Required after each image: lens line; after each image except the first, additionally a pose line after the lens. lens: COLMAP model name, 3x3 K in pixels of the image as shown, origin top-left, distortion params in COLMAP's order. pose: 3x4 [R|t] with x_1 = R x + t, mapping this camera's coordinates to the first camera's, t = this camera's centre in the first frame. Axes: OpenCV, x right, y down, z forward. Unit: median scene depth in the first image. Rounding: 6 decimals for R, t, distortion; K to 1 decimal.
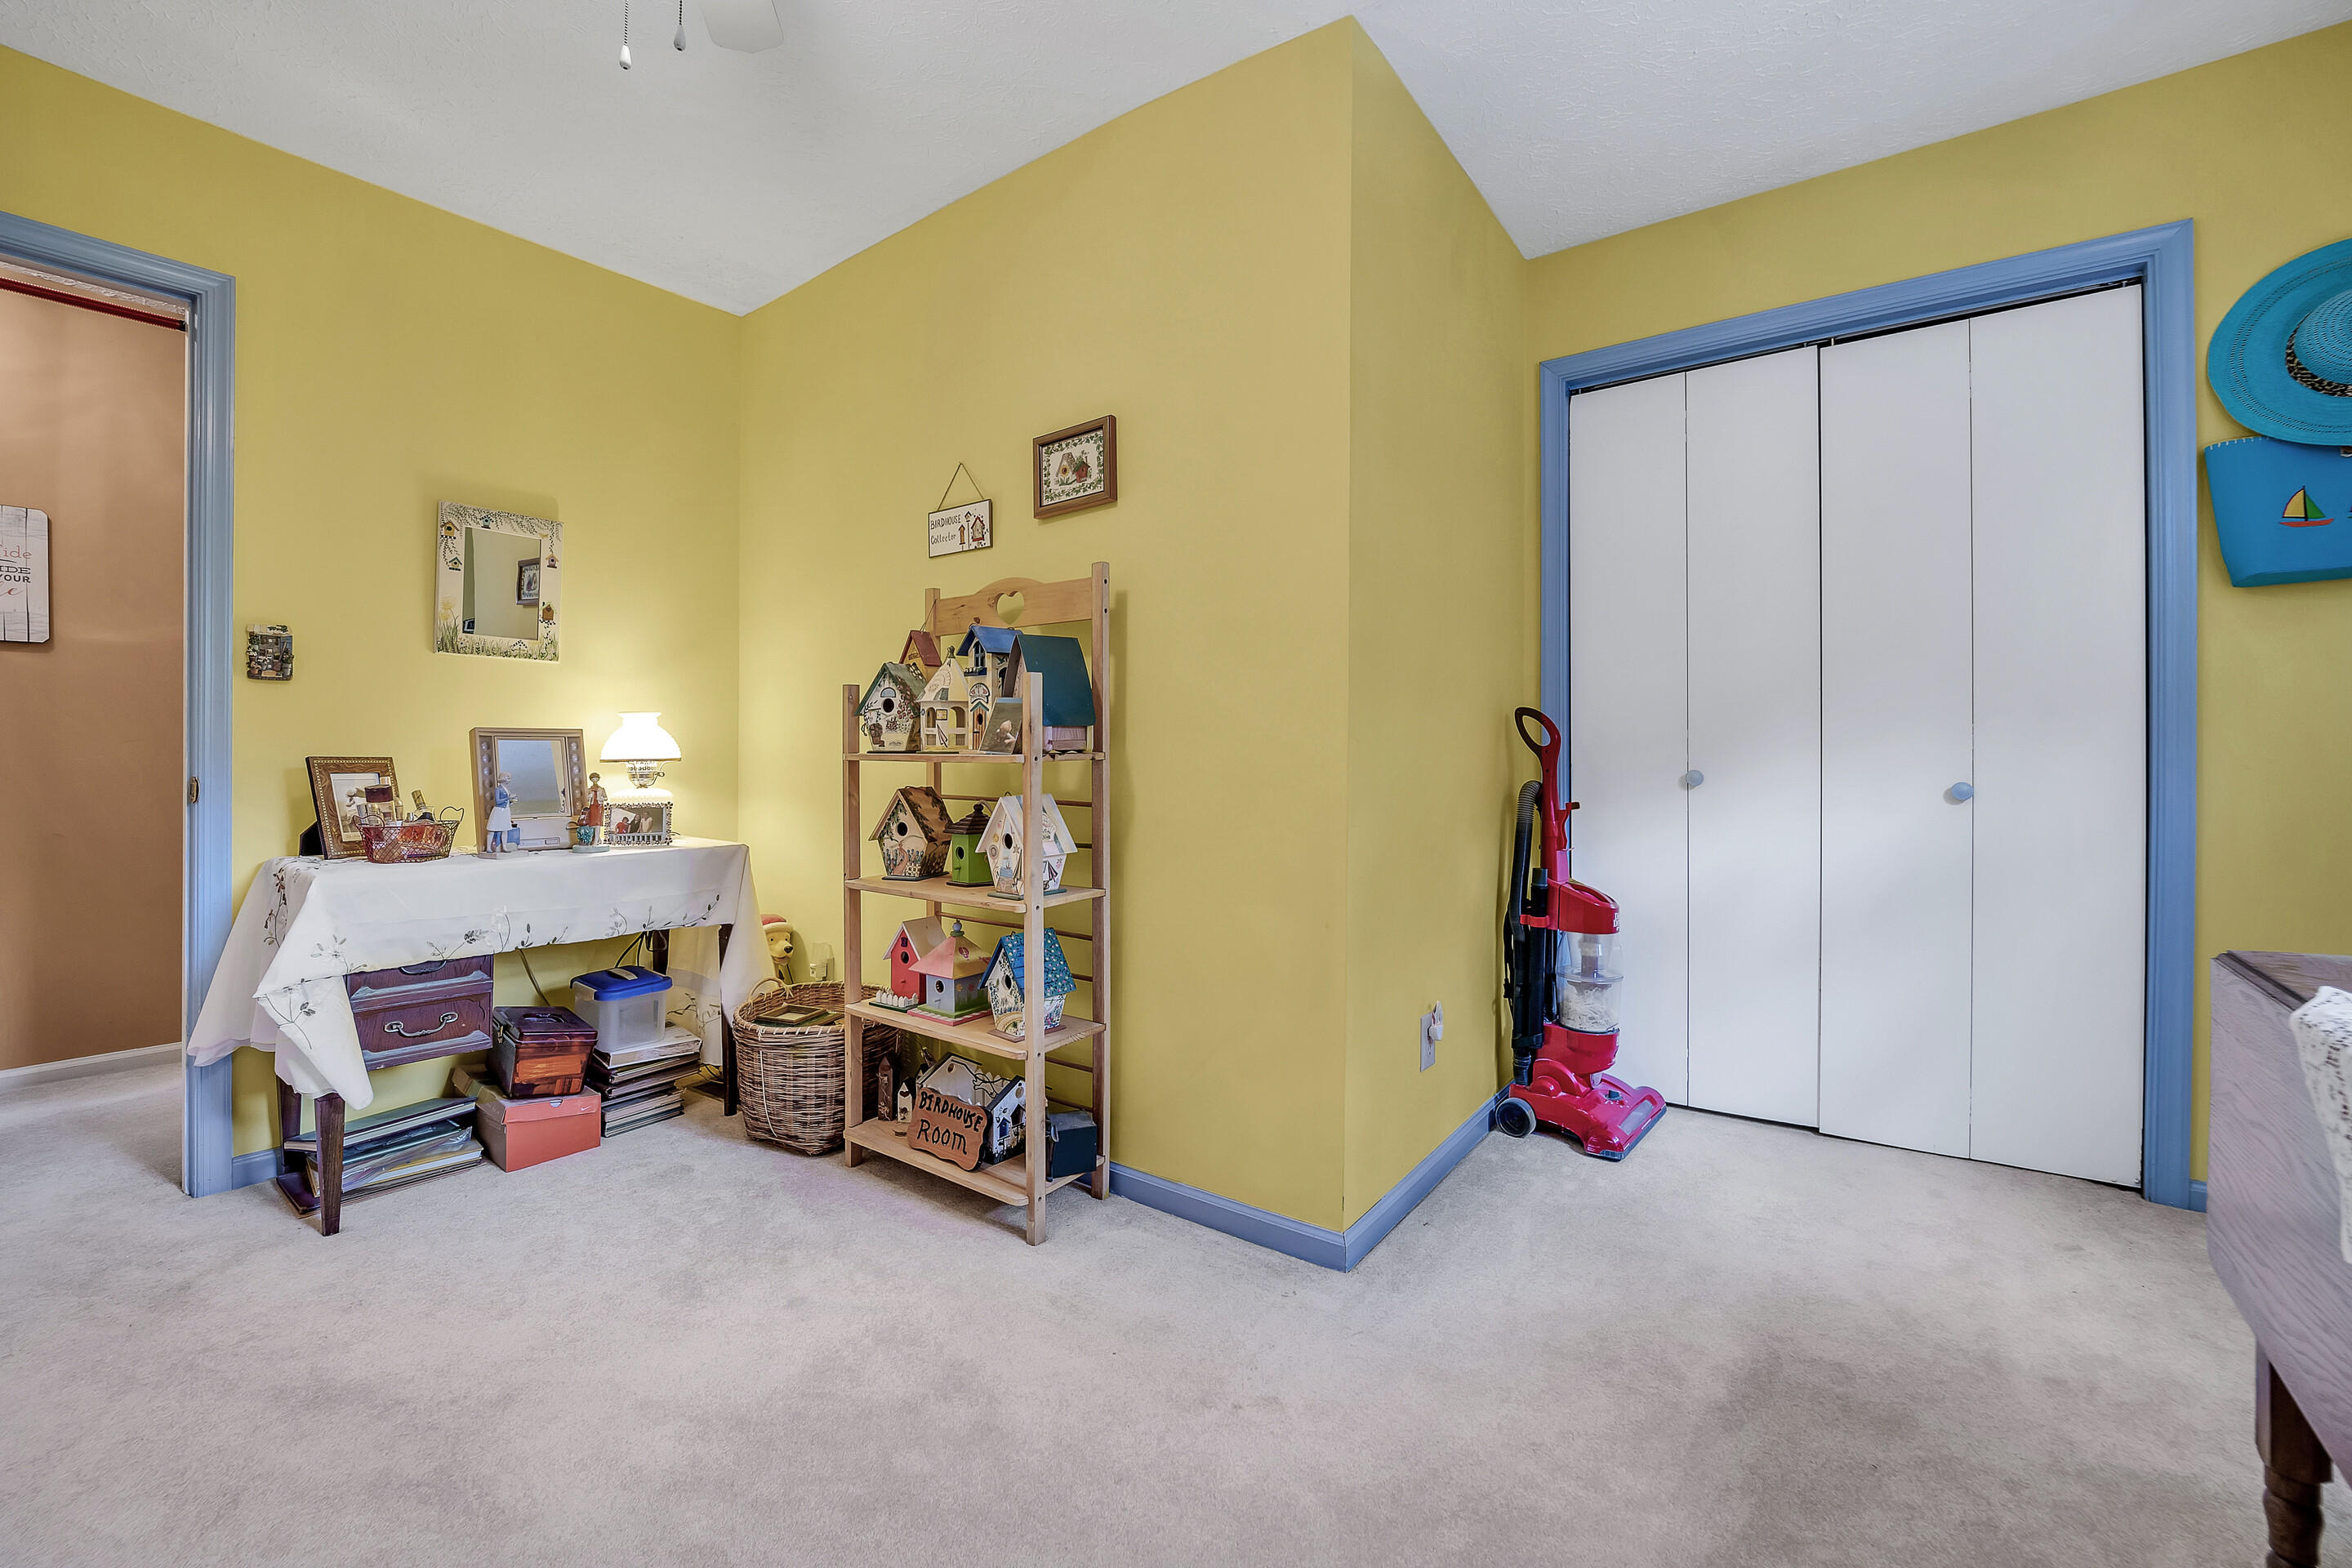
lens RADIAL K [[980.6, 0, 1160.8], [0, 980.6, 742.4], [0, 0, 1]] dist [-0.028764, -0.000810]
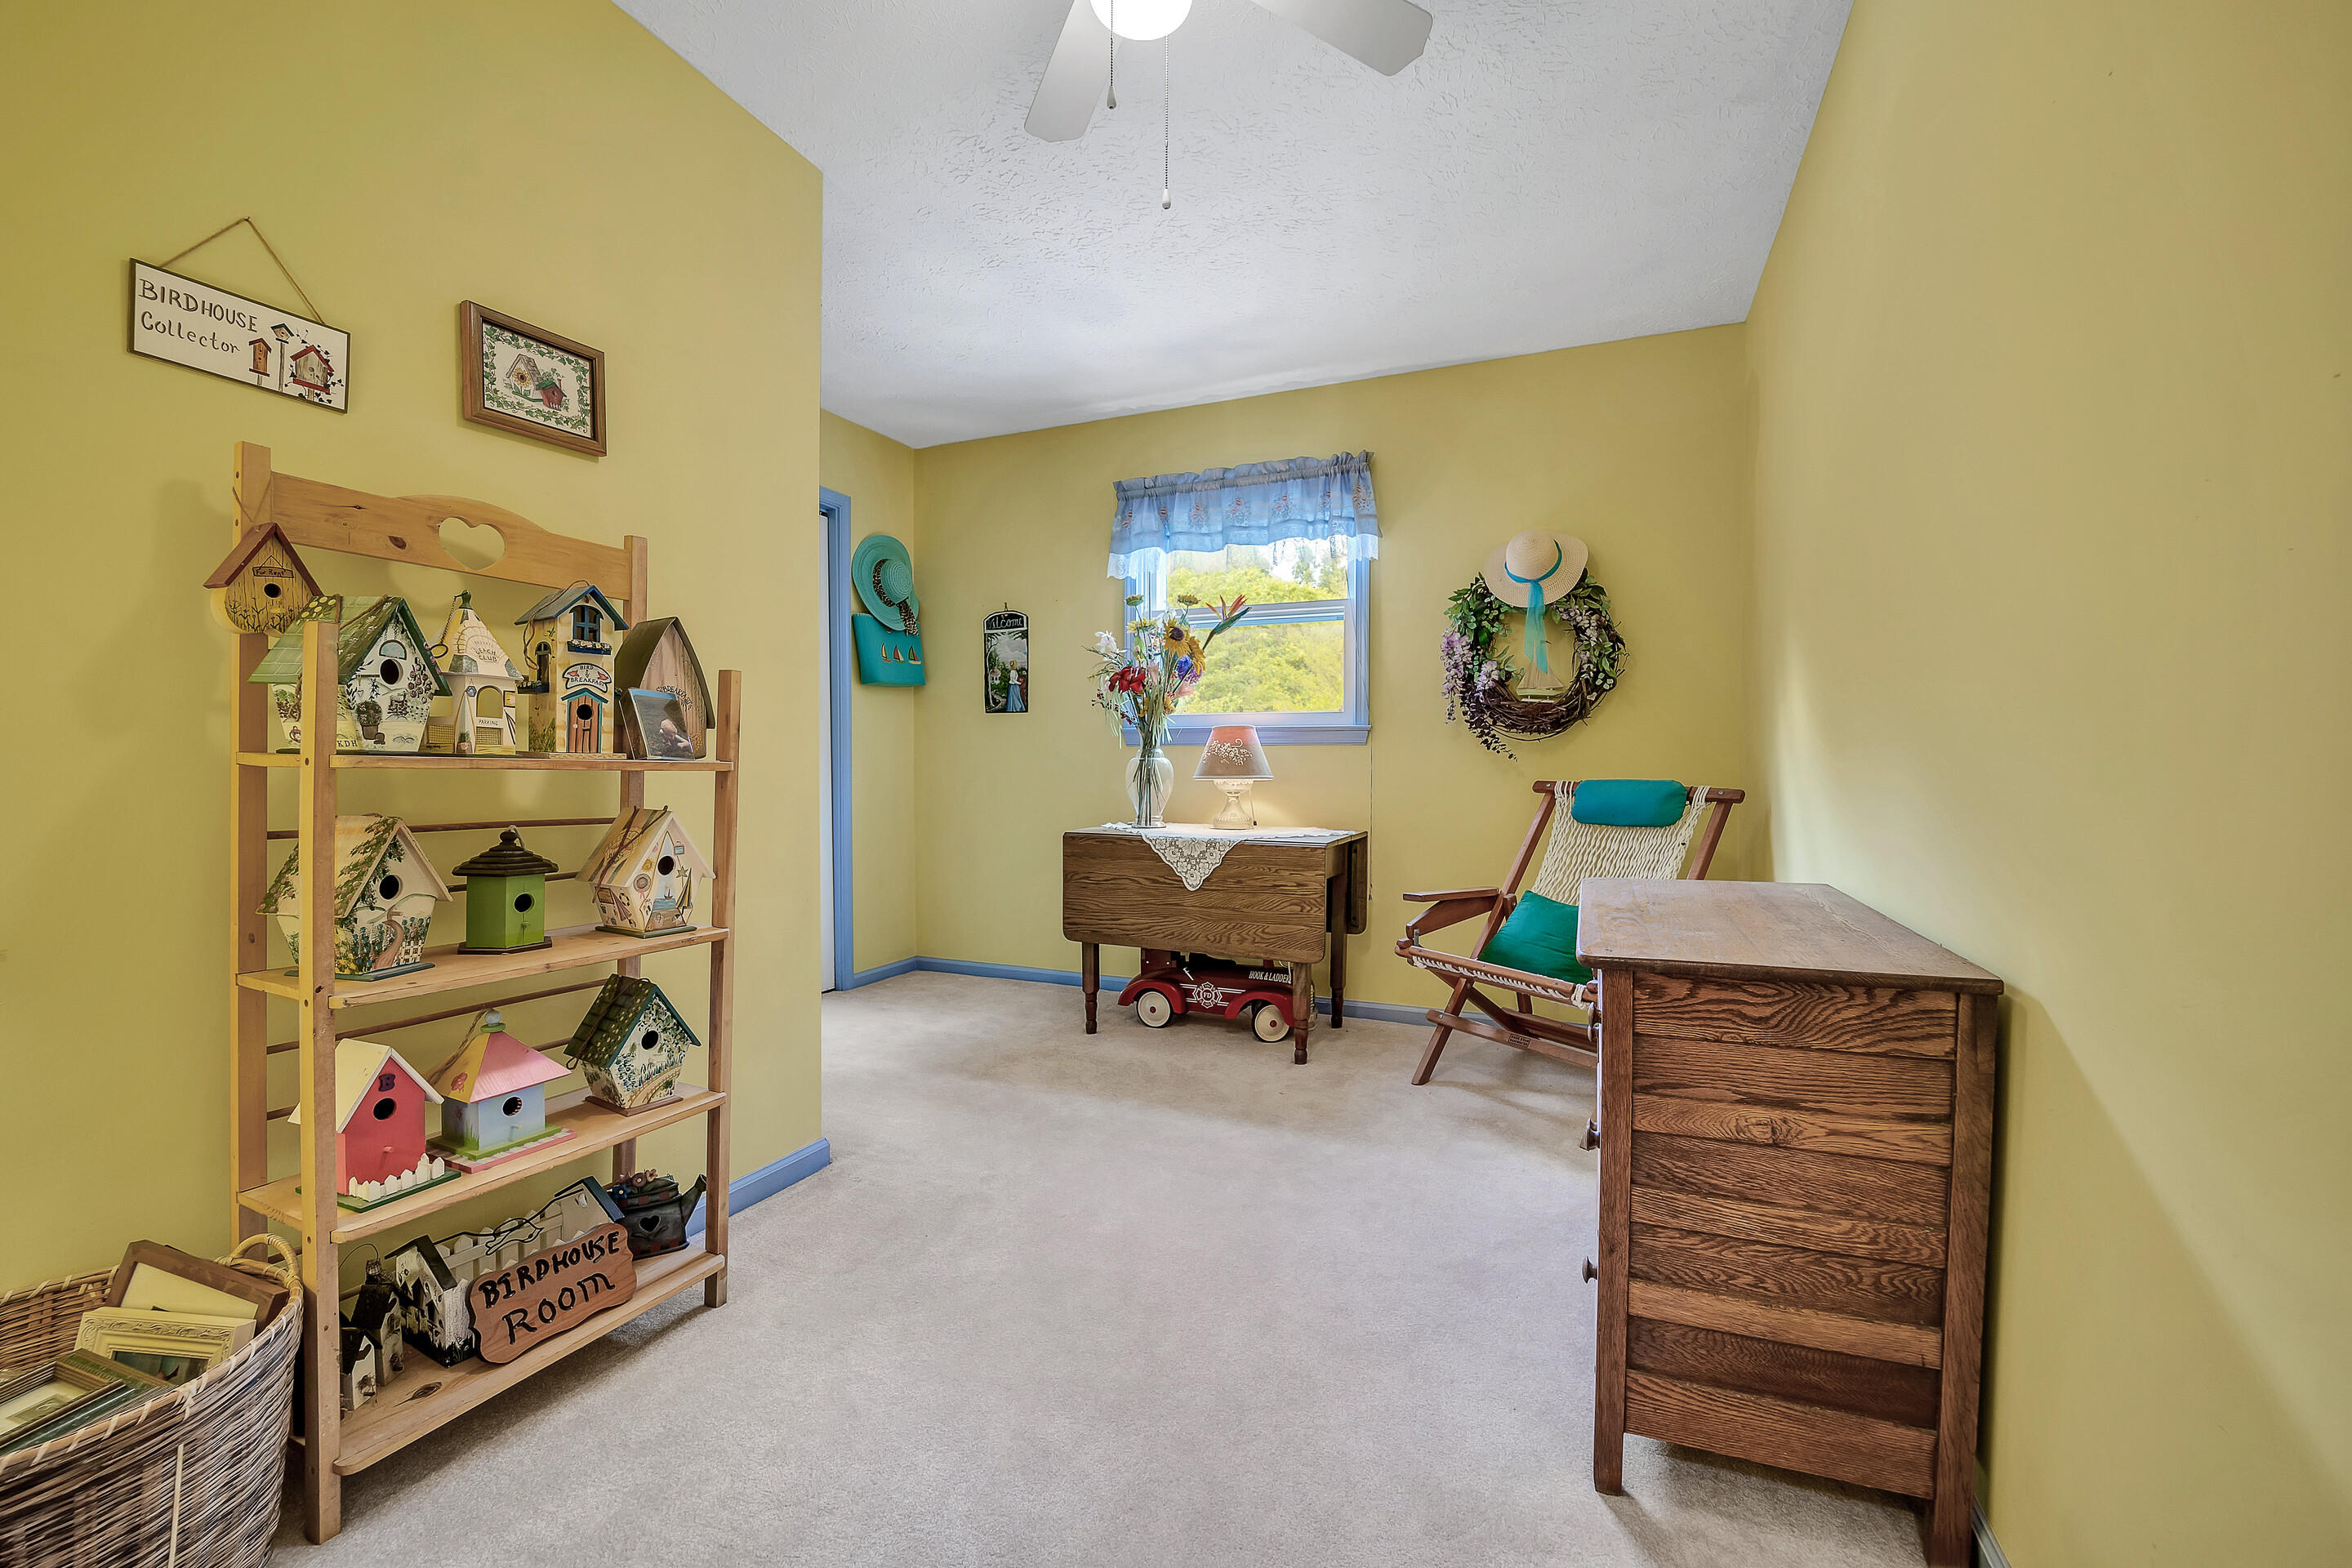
lens RADIAL K [[980.6, 0, 1181.5], [0, 980.6, 781.3], [0, 0, 1]] dist [-0.028764, -0.000810]
pose [[-0.244374, -0.013920, 0.969581, -0.936291], [-0.018455, 0.999783, 0.009702, 0.011982], [-0.969505, -0.015523, -0.244578, 0.691829]]
